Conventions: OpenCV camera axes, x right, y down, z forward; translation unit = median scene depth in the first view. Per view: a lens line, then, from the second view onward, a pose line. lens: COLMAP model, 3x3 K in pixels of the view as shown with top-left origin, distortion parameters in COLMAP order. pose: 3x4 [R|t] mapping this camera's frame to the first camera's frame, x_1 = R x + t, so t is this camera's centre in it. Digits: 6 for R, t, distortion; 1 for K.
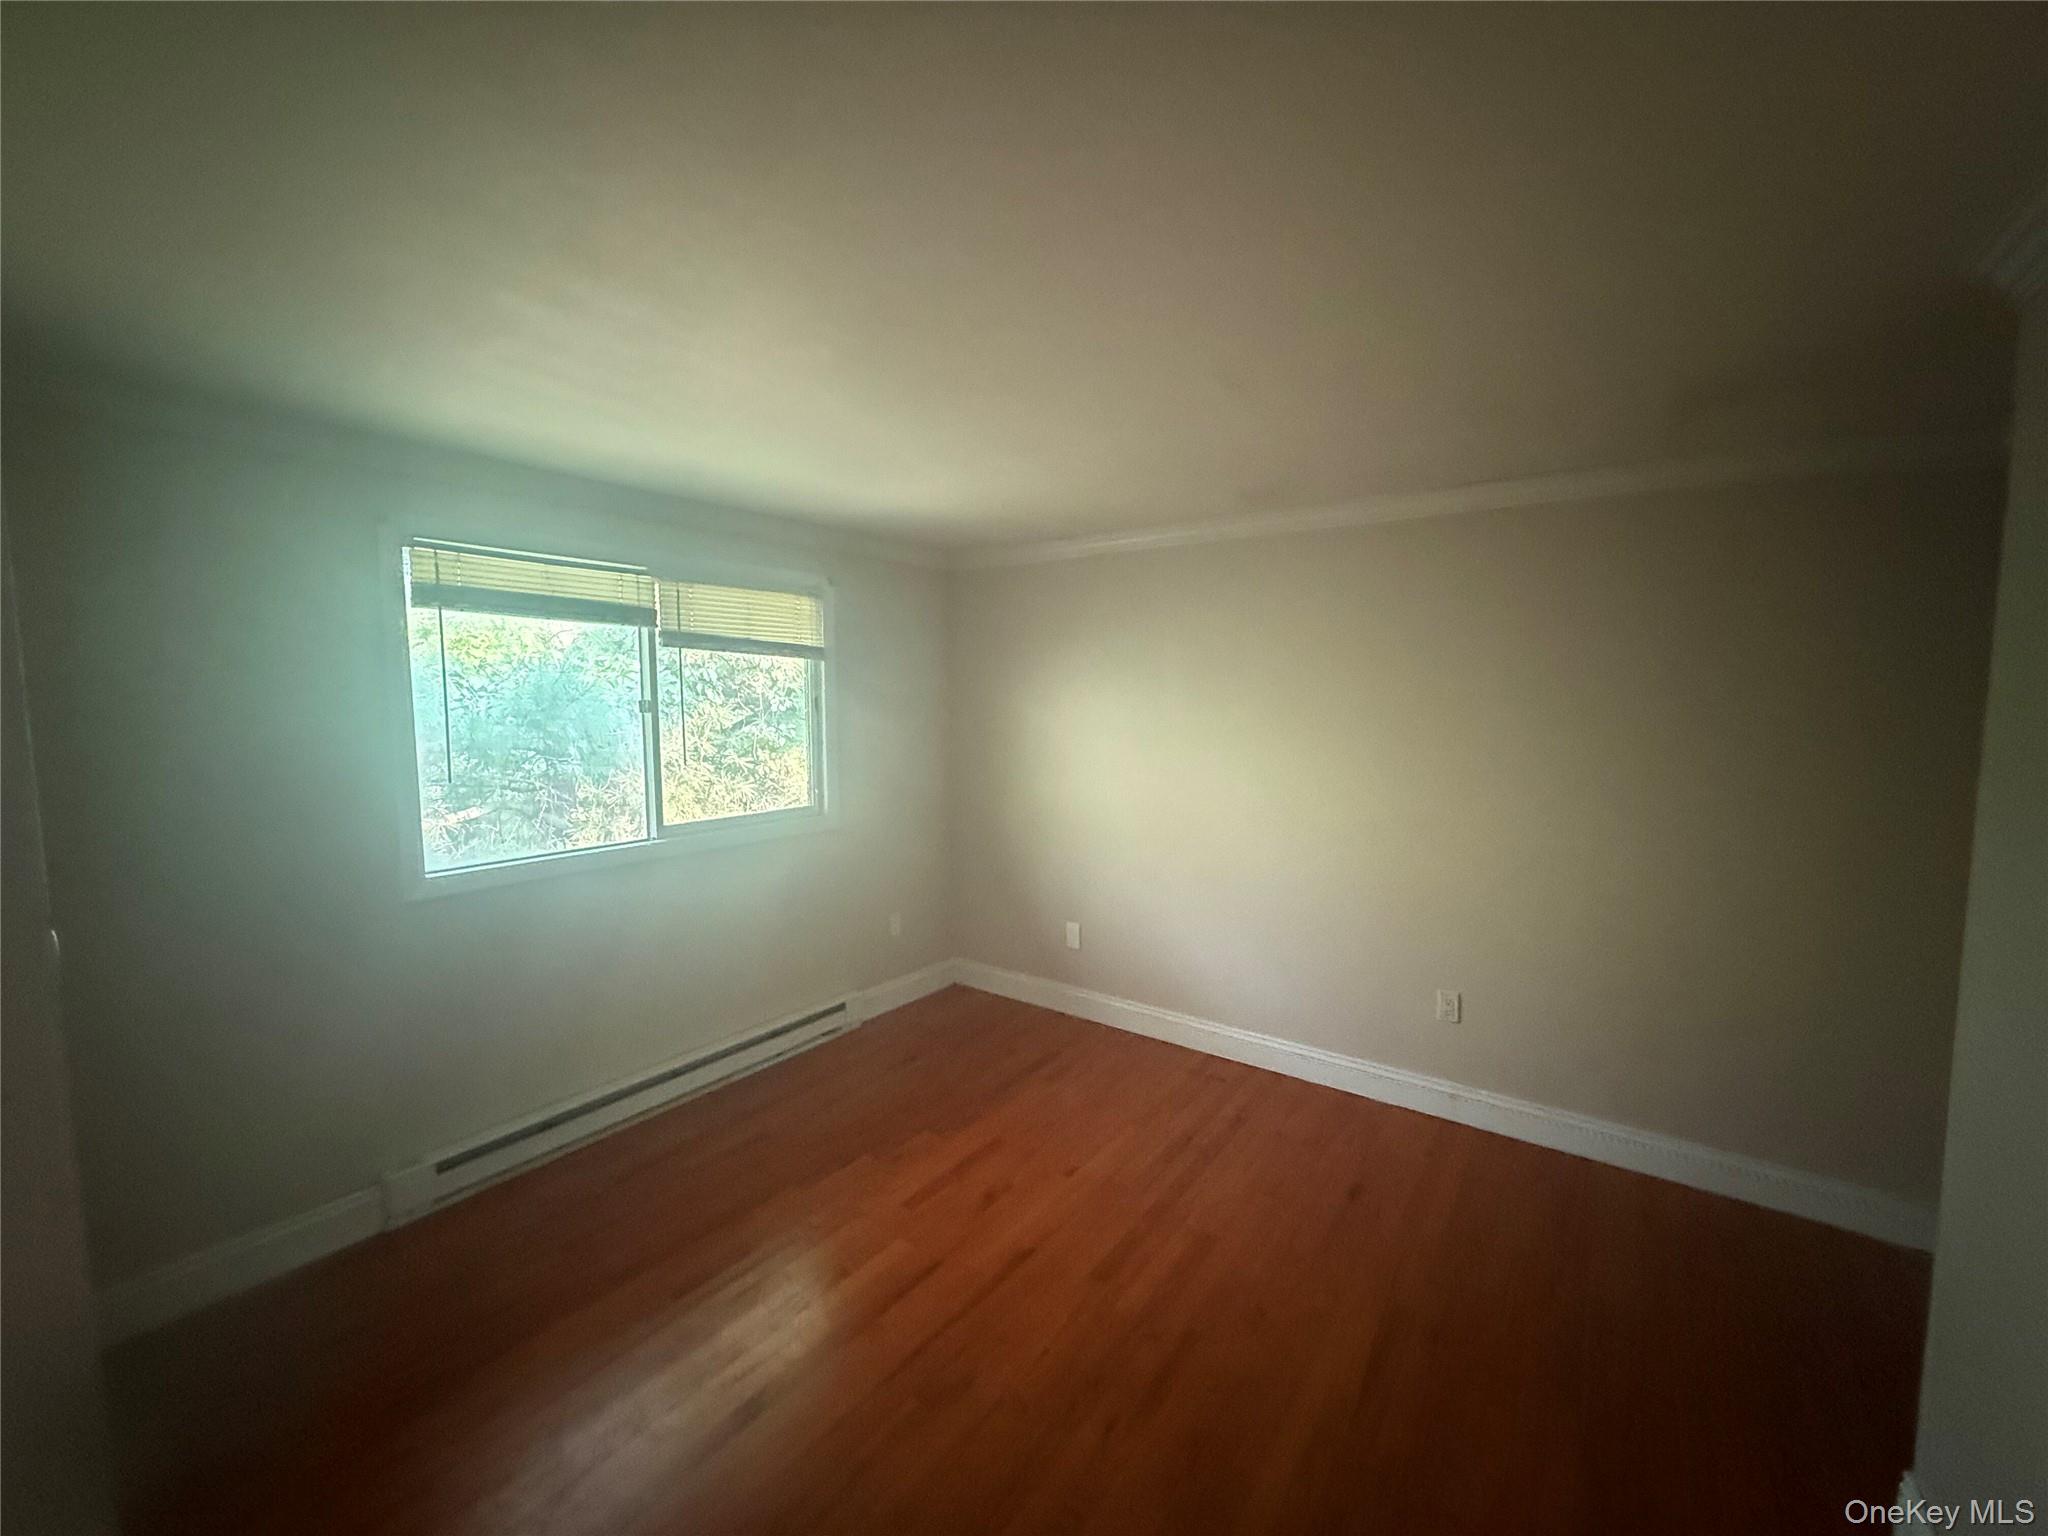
lens RADIAL K [[820.4, 0, 1021.9], [0, 820.4, 770.0], [0, 0, 1]] dist [0.001159, 0.000094]
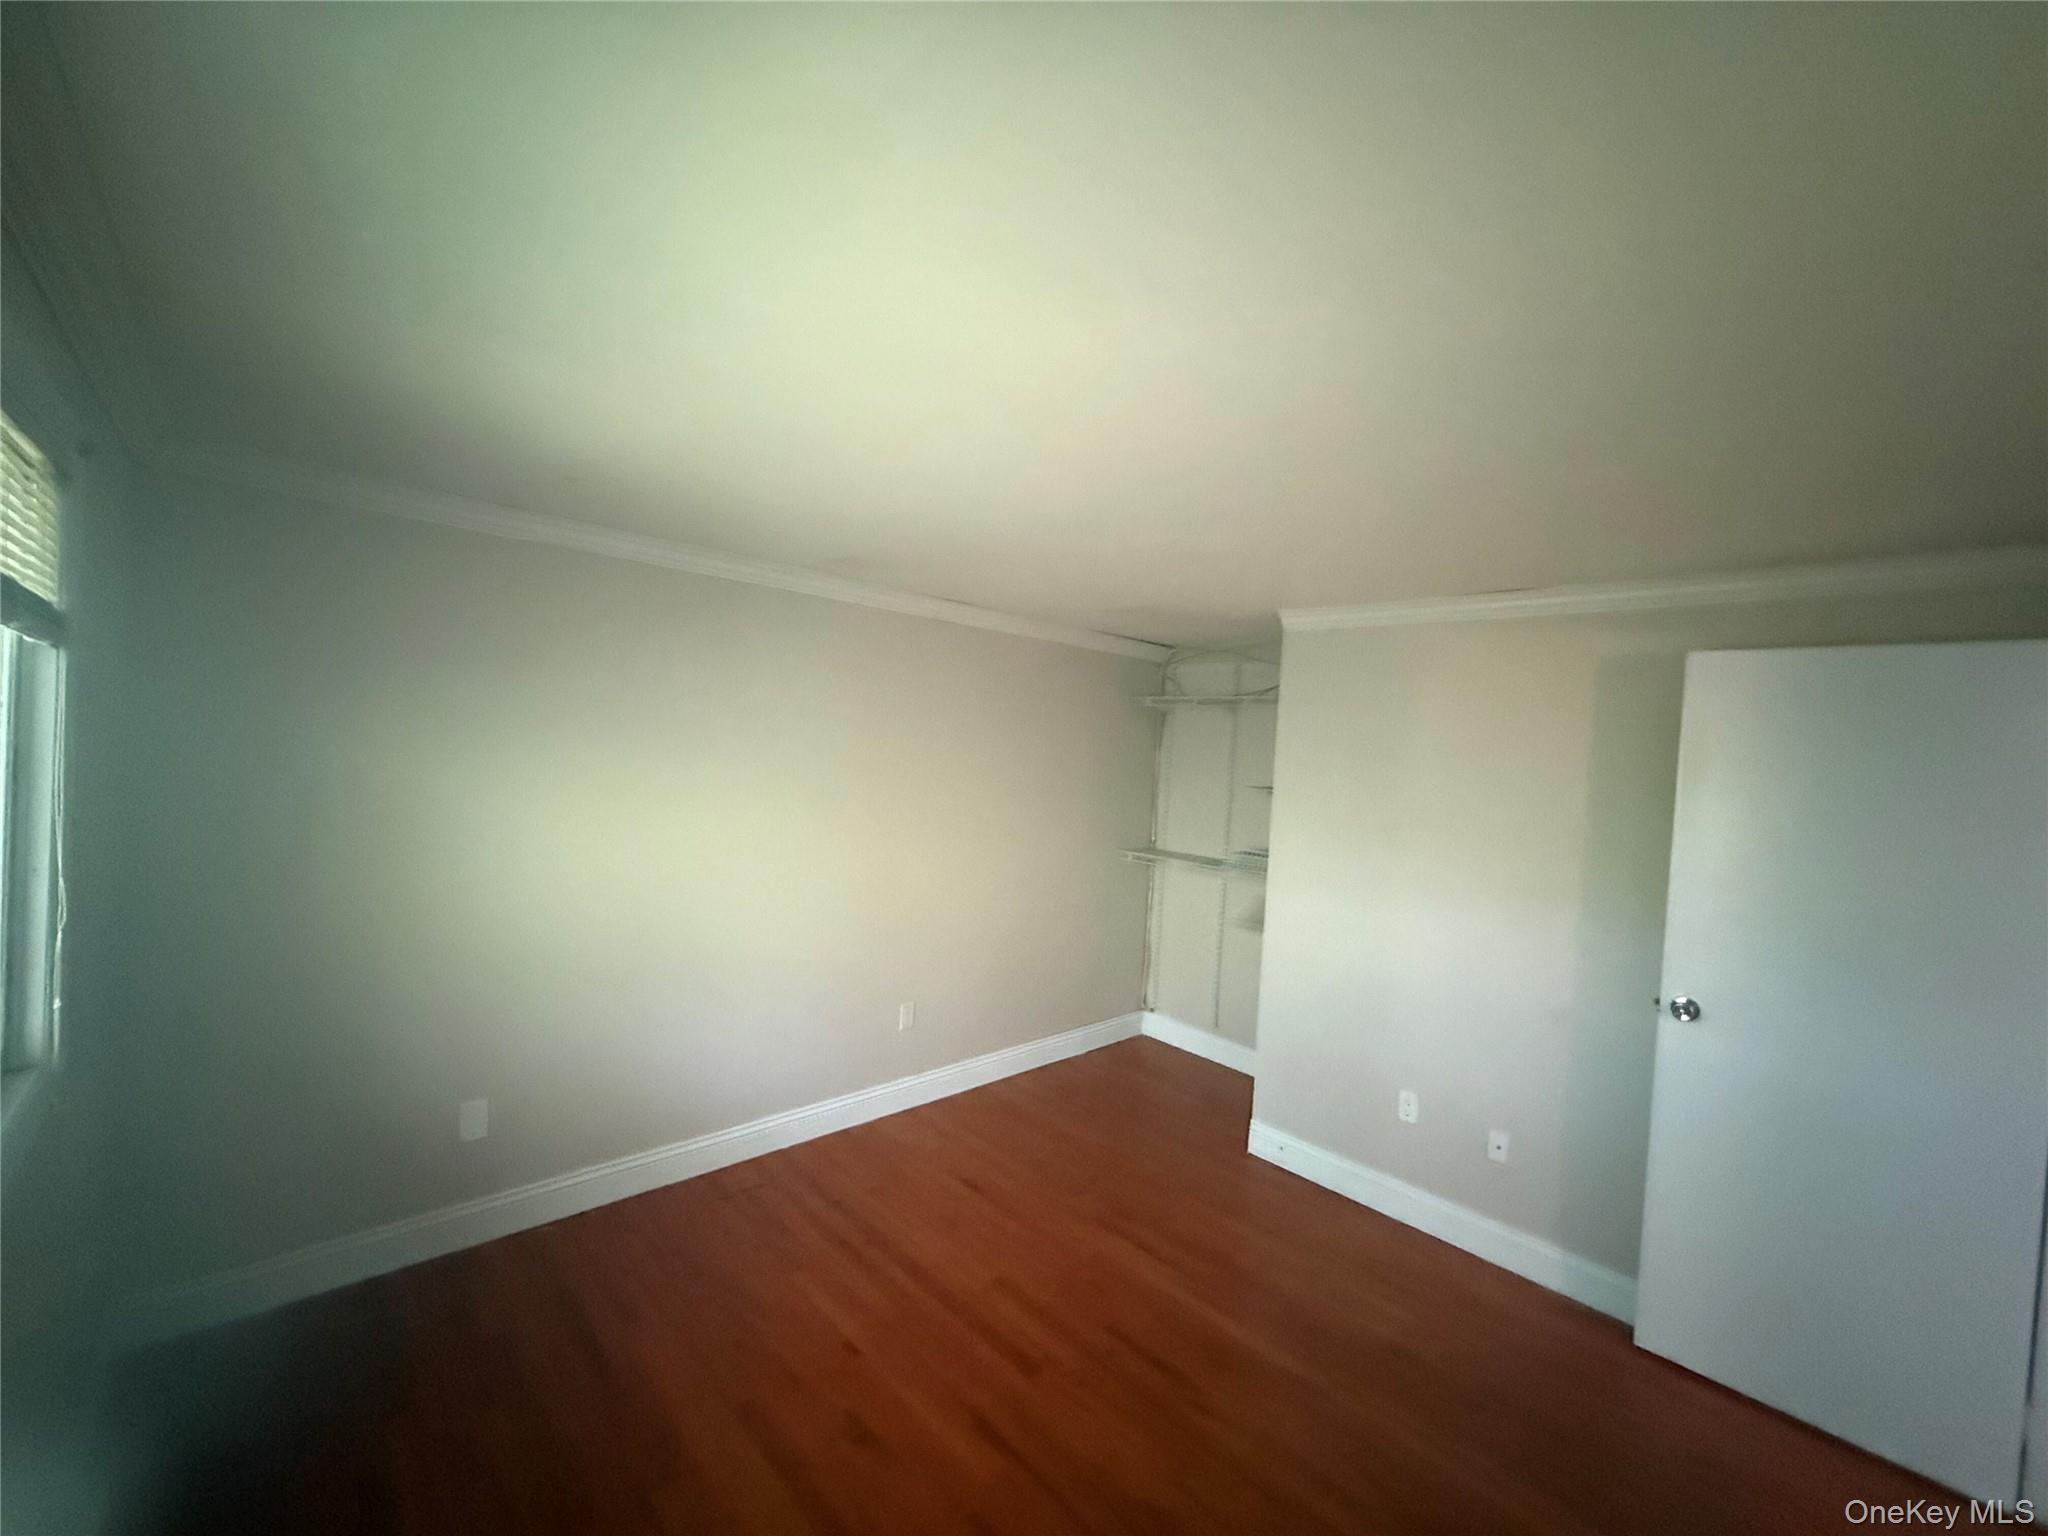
lens RADIAL K [[820.4, 0, 1021.9], [0, 820.4, 770.0], [0, 0, 1]] dist [0.001159, 0.000094]
pose [[0.171712, -0.014205, 0.985045, -0.739292], [0.026541, 0.999600, 0.009788, -0.098003], [-0.984790, 0.024463, 0.172020, 0.698975]]
